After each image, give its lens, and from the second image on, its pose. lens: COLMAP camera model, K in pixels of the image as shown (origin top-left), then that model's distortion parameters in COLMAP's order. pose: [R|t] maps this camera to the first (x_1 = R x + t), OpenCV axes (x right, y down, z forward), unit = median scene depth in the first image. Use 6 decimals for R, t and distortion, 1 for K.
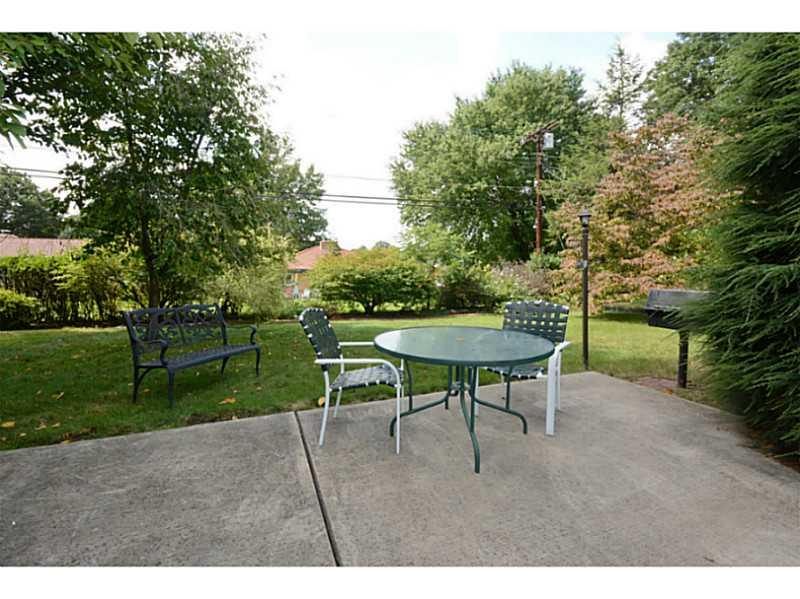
lens RADIAL K [[348.5, 0, 400.0], [0, 348.5, 299.5], [0, 0, 1]] dist [-0.002000, -0.000446]
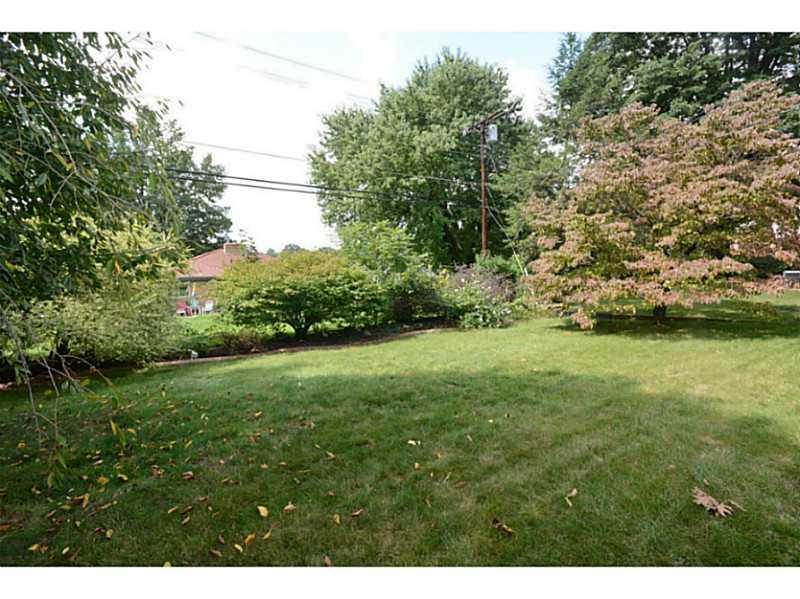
lens RADIAL K [[347.3, 0, 403.4], [0, 347.3, 305.3], [0, 0, 1]] dist [-0.003388, -0.000291]
pose [[0.968389, -0.043904, 0.245551, -0.036746], [0.041629, 0.999029, 0.014449, -0.019904], [-0.245947, -0.003771, 0.969276, 0.137445]]
